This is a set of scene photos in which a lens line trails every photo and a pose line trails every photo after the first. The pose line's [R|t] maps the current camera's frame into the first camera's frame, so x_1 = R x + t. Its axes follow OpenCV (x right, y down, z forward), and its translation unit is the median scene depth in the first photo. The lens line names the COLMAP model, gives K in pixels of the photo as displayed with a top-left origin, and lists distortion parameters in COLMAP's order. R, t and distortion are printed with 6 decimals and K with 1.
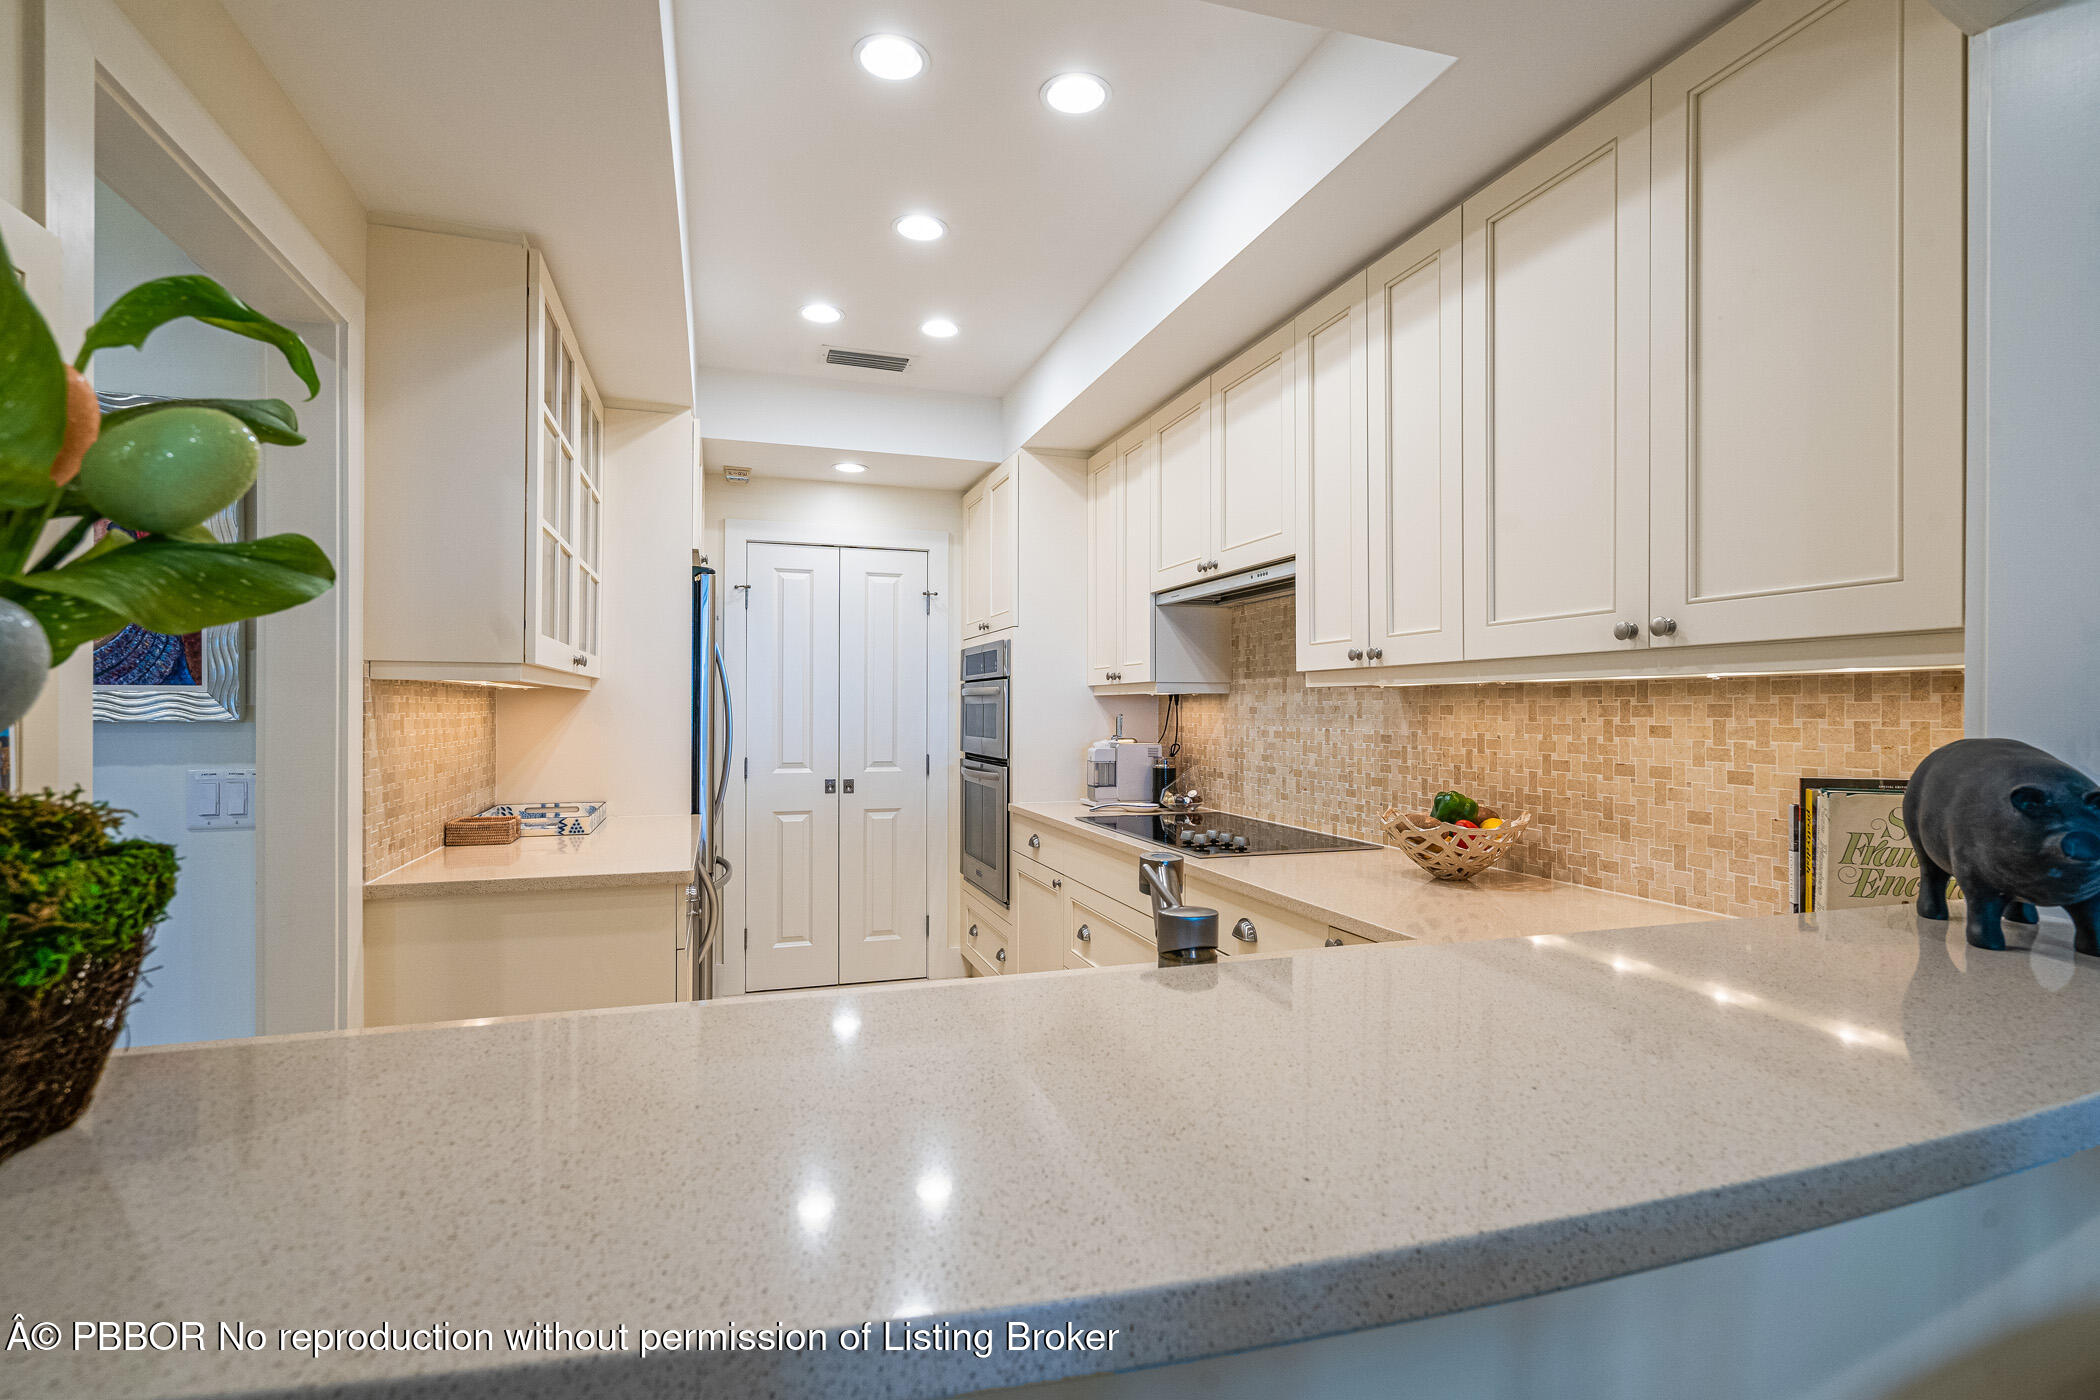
lens RADIAL K [[1010.0, 0, 1071.4], [0, 1010.0, 700.0], [0, 0, 1]] dist [-0.003387, 0.003497]
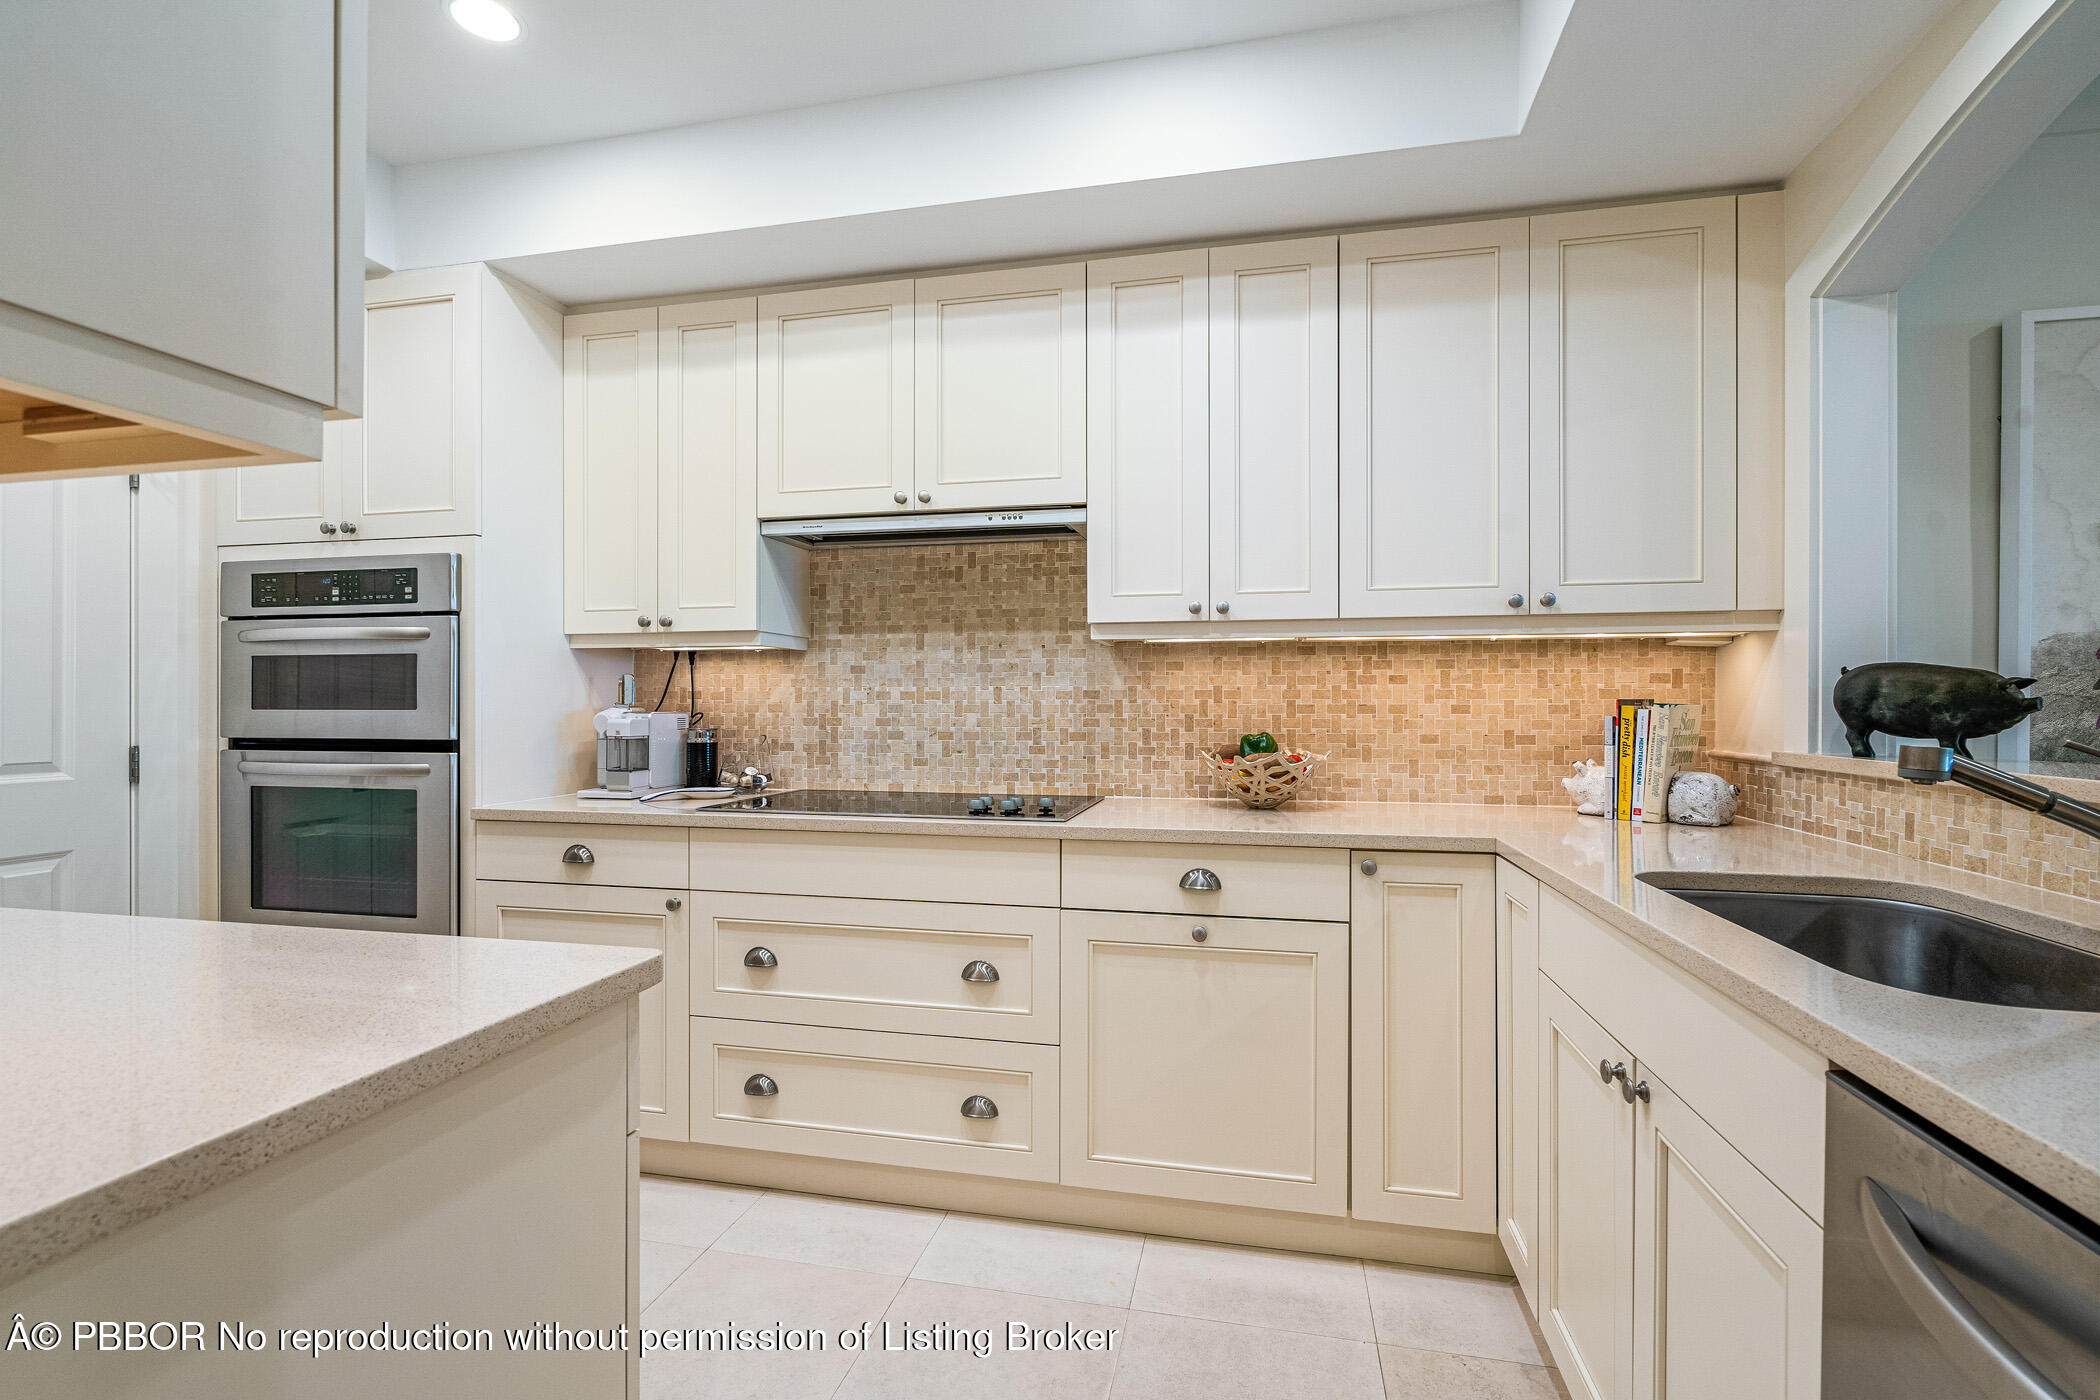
lens RADIAL K [[957.4, 0, 1054.1], [0, 957.4, 702.3], [0, 0, 1]] dist [-0.007907, 0.003272]
pose [[0.516543, -0.000510, 0.856261, -0.513398], [-0.005803, 0.999975, 0.004097, 0.039353], [-0.856242, -0.007085, 0.516527, 0.477595]]
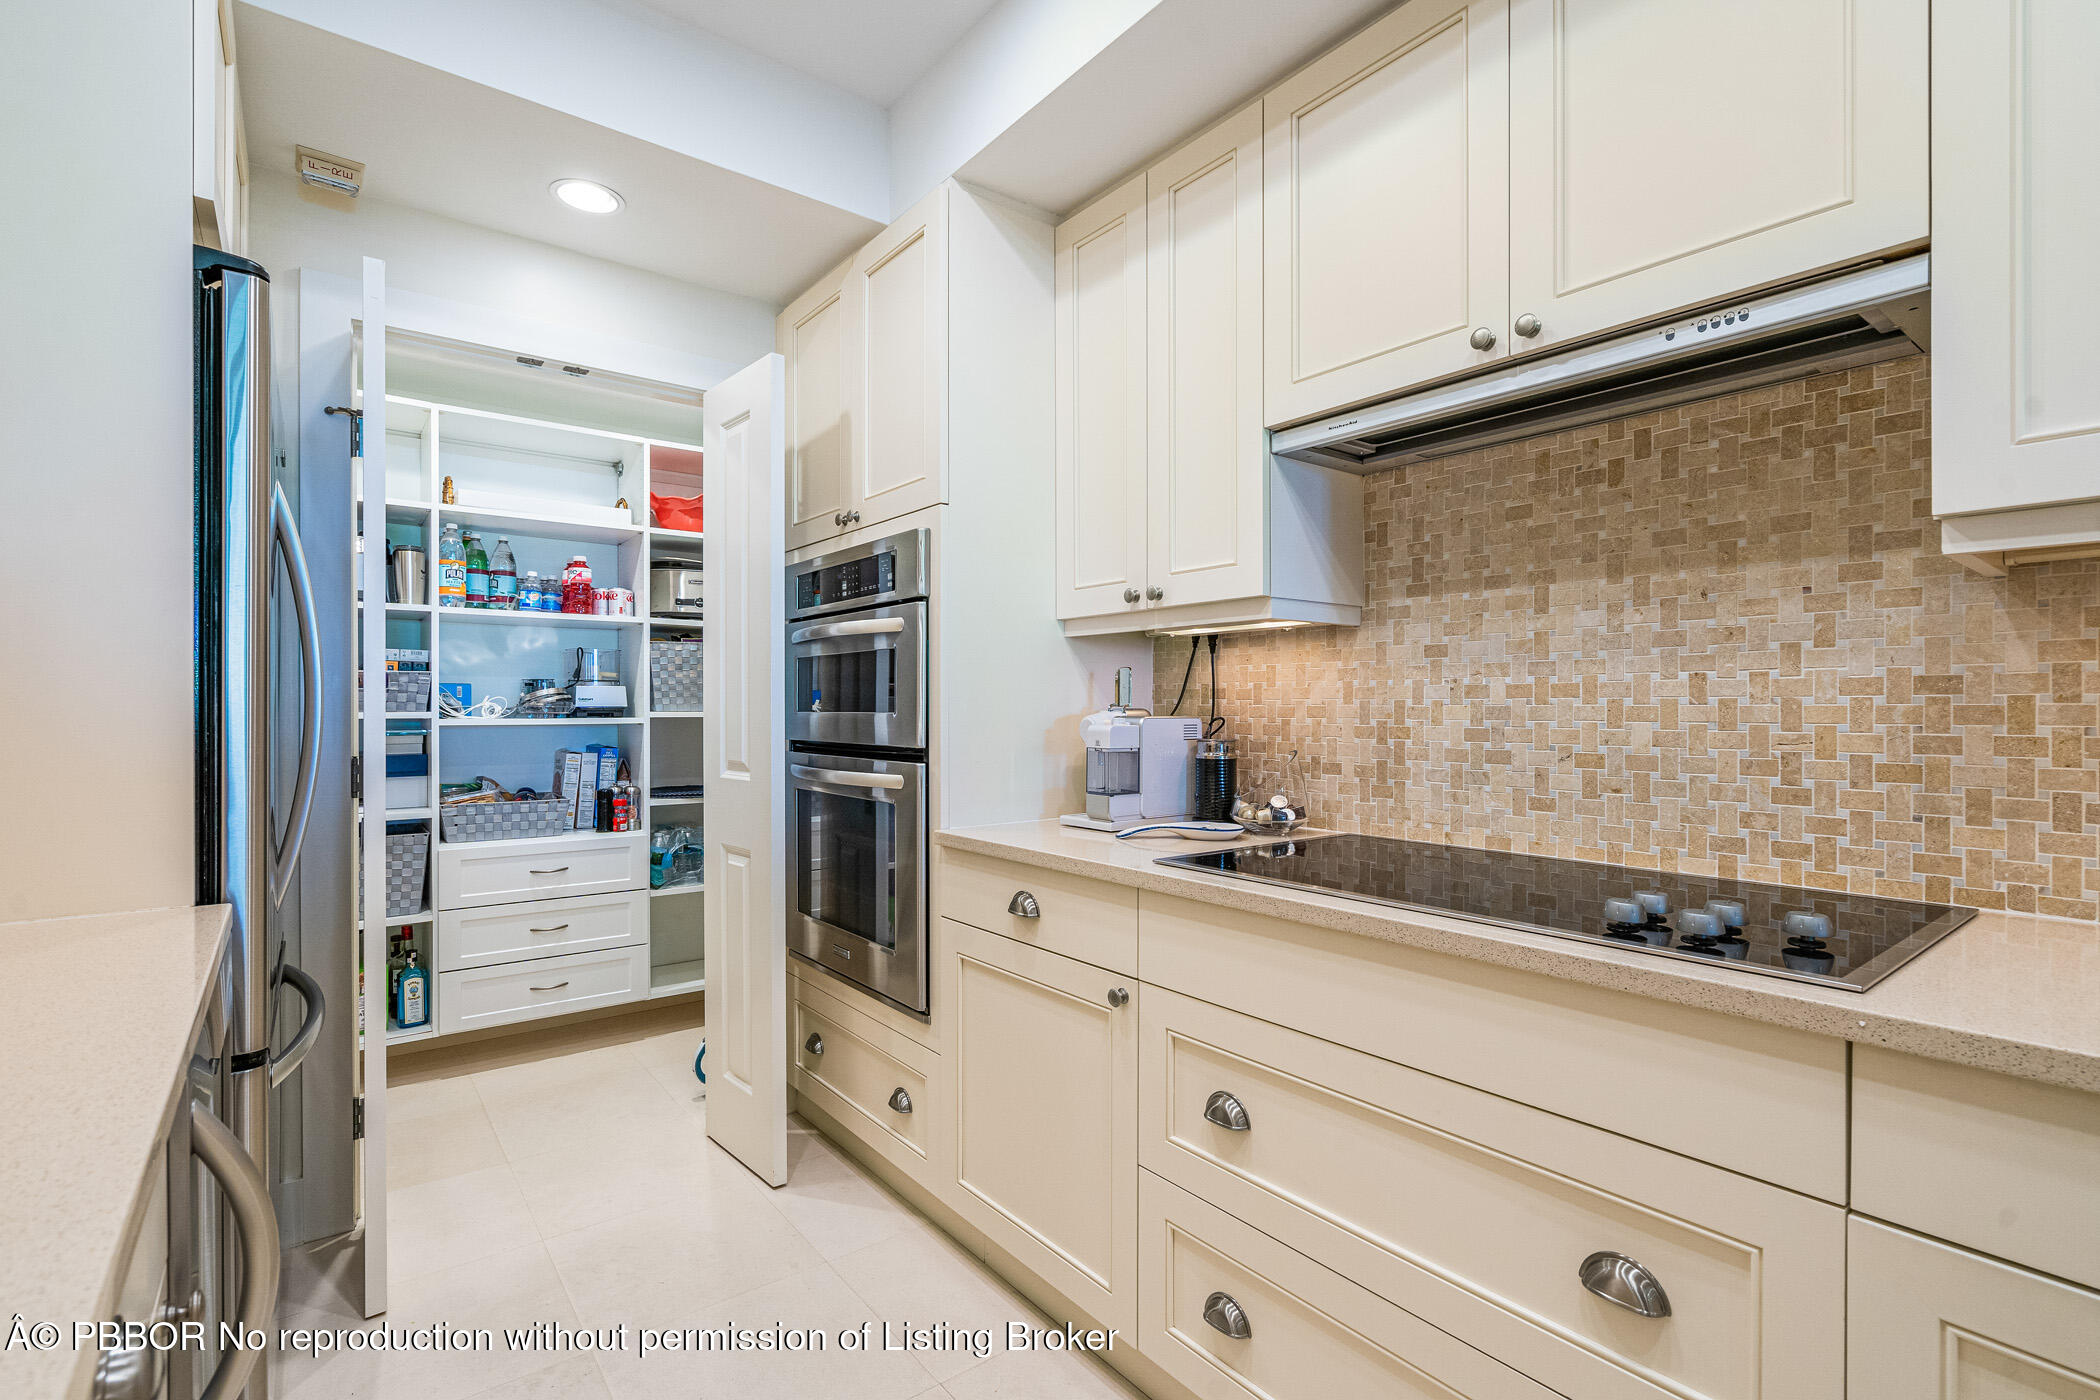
lens RADIAL K [[957.4, 0, 1053.4], [0, 957.4, 708.7], [0, 0, 1]] dist [-0.007907, 0.003272]
pose [[0.944107, -0.003352, 0.329621, -0.222567], [-0.000115, 0.999945, 0.010497, 0.041839], [-0.329638, -0.009948, 0.944055, 0.649074]]
